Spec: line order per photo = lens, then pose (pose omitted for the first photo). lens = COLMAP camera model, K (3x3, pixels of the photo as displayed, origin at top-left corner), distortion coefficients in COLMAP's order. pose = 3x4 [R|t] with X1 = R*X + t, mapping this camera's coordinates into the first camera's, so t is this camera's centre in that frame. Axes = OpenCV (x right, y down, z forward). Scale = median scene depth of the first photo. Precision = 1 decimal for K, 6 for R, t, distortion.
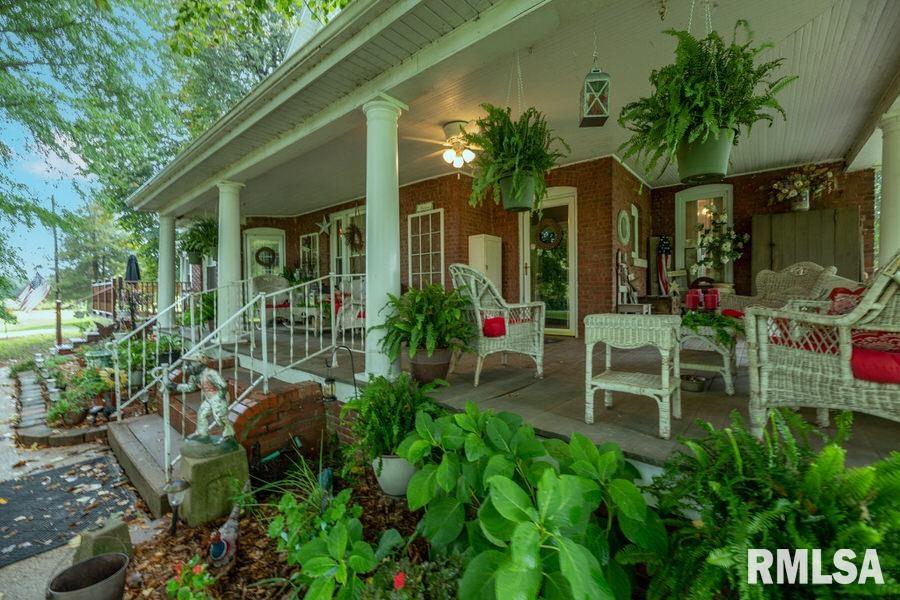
lens RADIAL K [[365.2, 0, 452.8], [0, 365.2, 297.8], [0, 0, 1]] dist [0.000663, -0.000102]
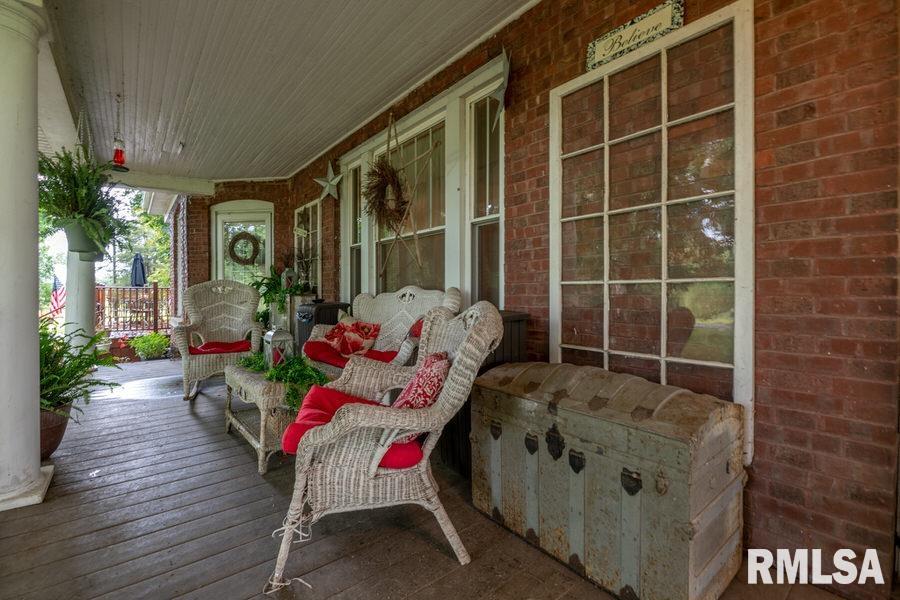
lens RADIAL K [[365.2, 0, 447.8], [0, 365.2, 296.1], [0, 0, 1]] dist [0.000663, -0.000102]
pose [[0.991913, 0.002706, -0.126887, -0.132159], [-0.002934, 0.999994, -0.001607, -0.043151], [0.126882, 0.001966, 0.991916, 0.542307]]
